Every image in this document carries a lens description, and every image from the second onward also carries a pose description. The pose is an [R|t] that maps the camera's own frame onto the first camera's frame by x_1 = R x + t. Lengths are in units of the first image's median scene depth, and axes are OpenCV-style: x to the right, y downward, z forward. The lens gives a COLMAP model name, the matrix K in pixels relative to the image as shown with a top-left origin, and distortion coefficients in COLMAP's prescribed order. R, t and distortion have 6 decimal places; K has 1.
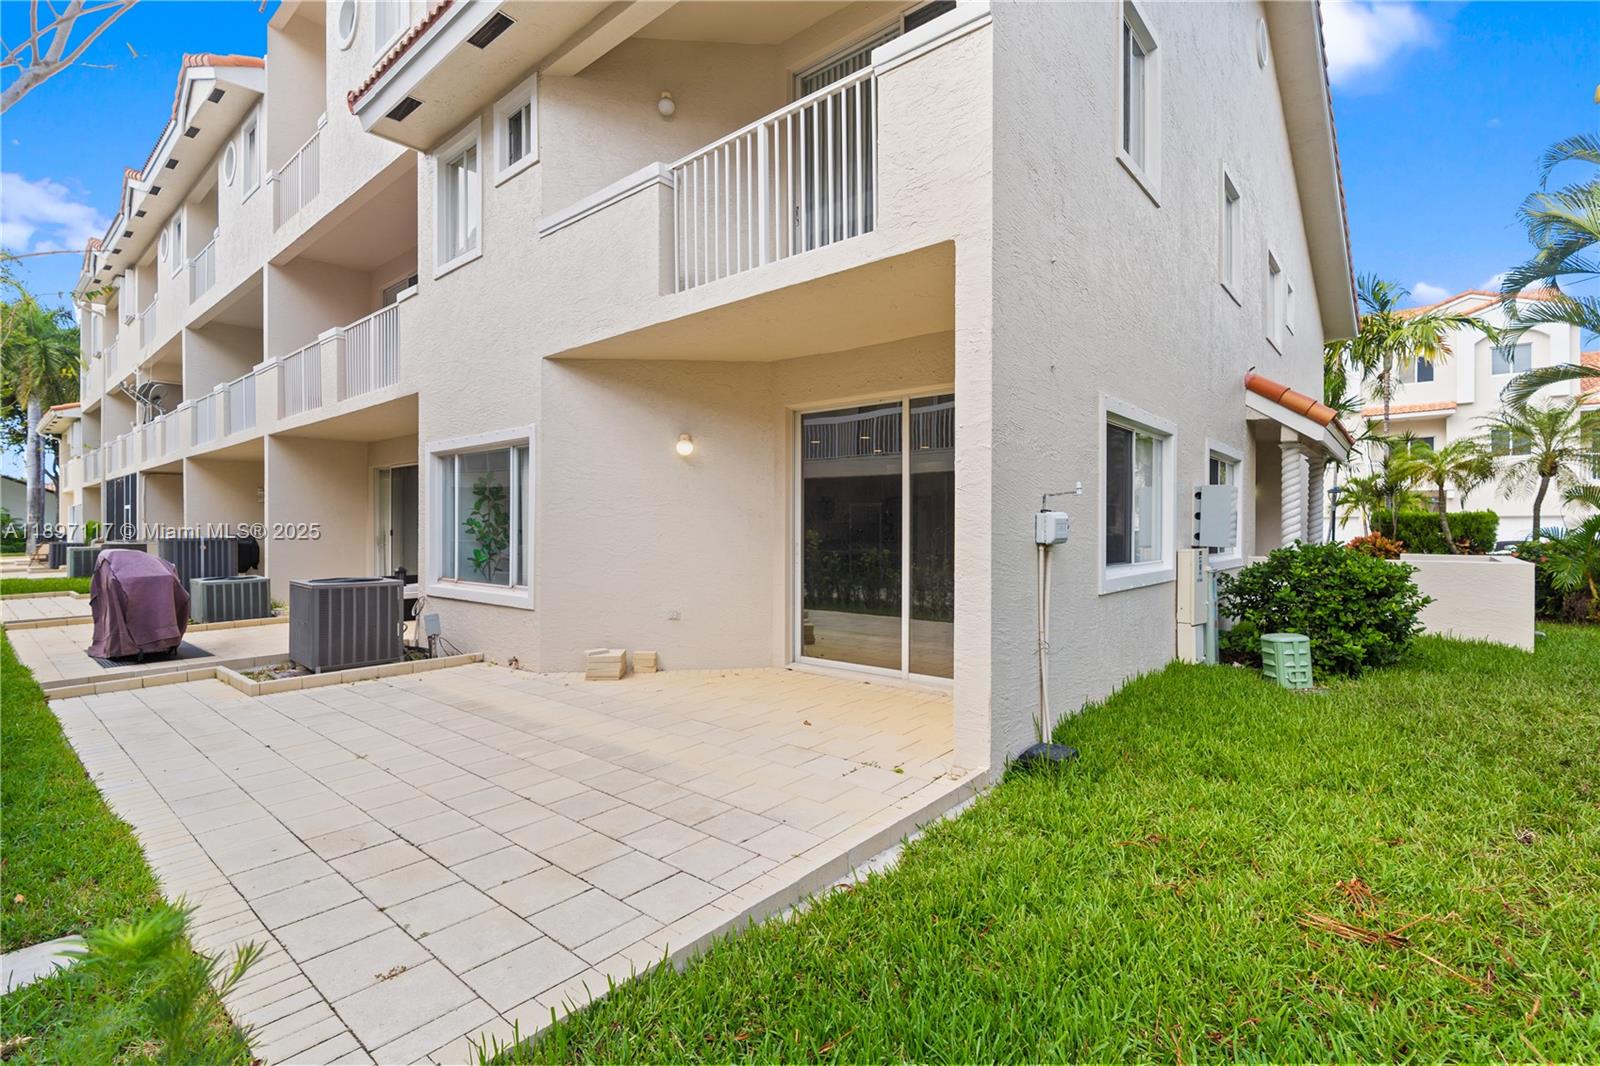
lens RADIAL K [[729.7, 0, 800.2], [0, 729.7, 532.8], [0, 0, 1]] dist [-0.011775, 0.005671]
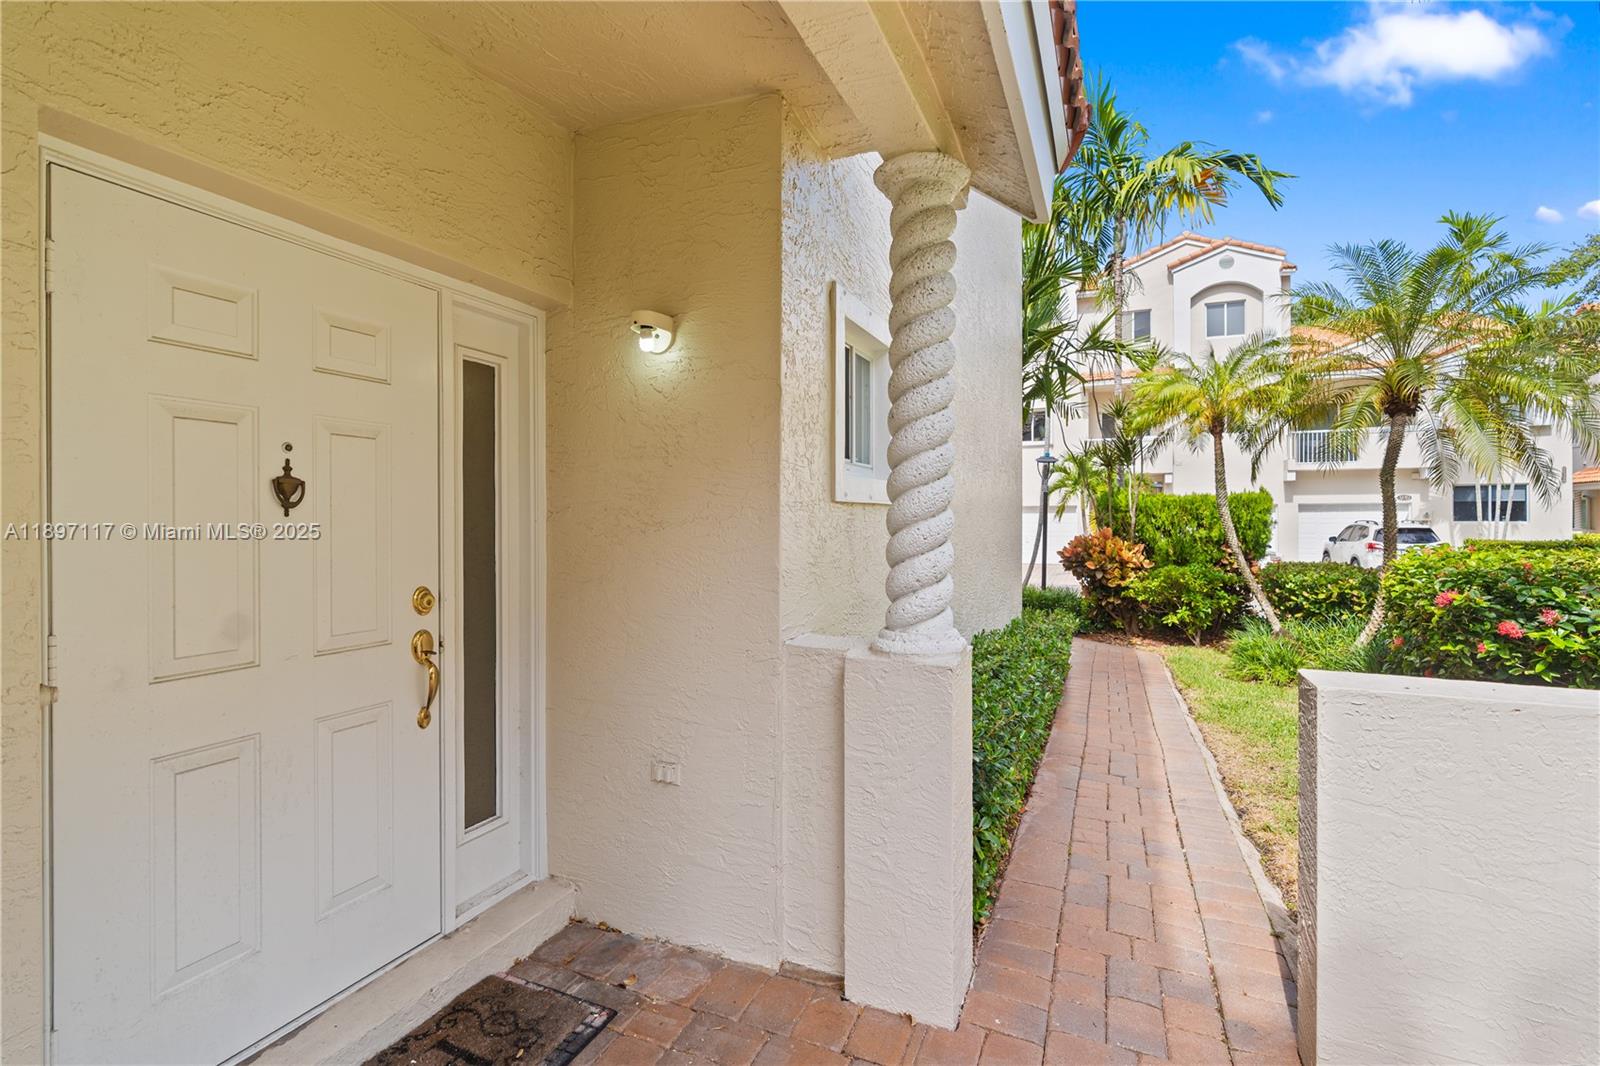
lens RADIAL K [[729.7, 0, 798.9], [0, 729.7, 524.9], [0, 0, 1]] dist [-0.011775, 0.005671]
pose [[0.954553, -0.010250, 0.297865, 0.369834], [0.012255, 0.999913, -0.004865, -0.004889], [-0.297790, 0.008294, 0.954595, 0.498322]]
